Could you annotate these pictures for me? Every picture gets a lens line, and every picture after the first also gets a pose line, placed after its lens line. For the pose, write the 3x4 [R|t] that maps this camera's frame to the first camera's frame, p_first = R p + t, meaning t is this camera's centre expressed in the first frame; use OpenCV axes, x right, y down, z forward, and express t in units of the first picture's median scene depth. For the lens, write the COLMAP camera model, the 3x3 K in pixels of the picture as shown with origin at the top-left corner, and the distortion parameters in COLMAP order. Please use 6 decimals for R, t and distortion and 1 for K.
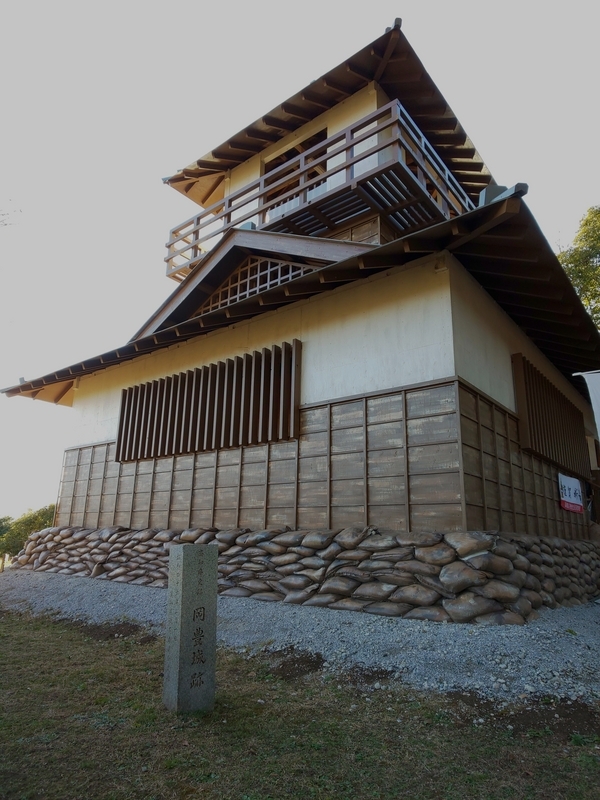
lens RADIAL K [[508.9, 0, 298.3], [0, 508.9, 402.1], [0, 0, 1]] dist [-0.003118, 0.000523]
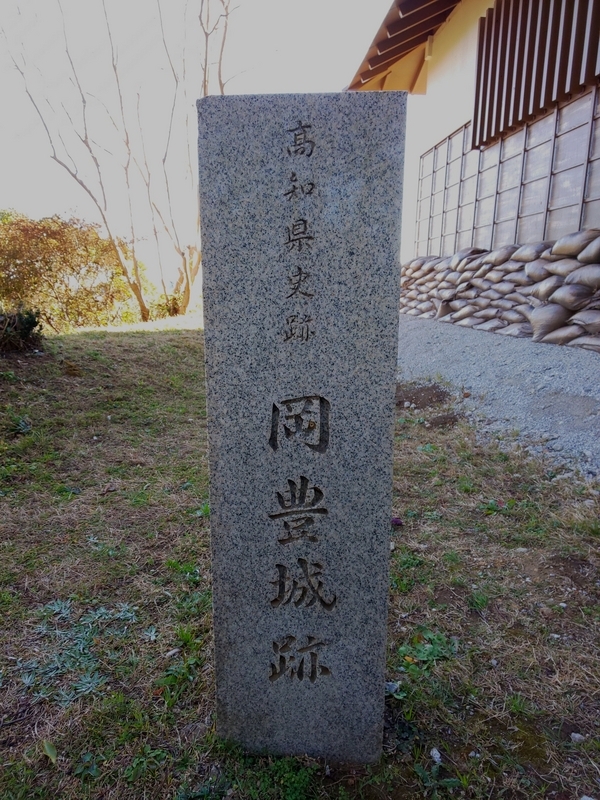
lens RADIAL K [[500.3, 0, 300.5], [0, 500.3, 404.2], [0, 0, 1]] dist [-0.002796, -0.006716]
pose [[0.696172, 0.146684, -0.702730, -0.017611], [0.193820, 0.904142, 0.380737, 0.144261], [0.691215, -0.401262, 0.601008, 0.386820]]
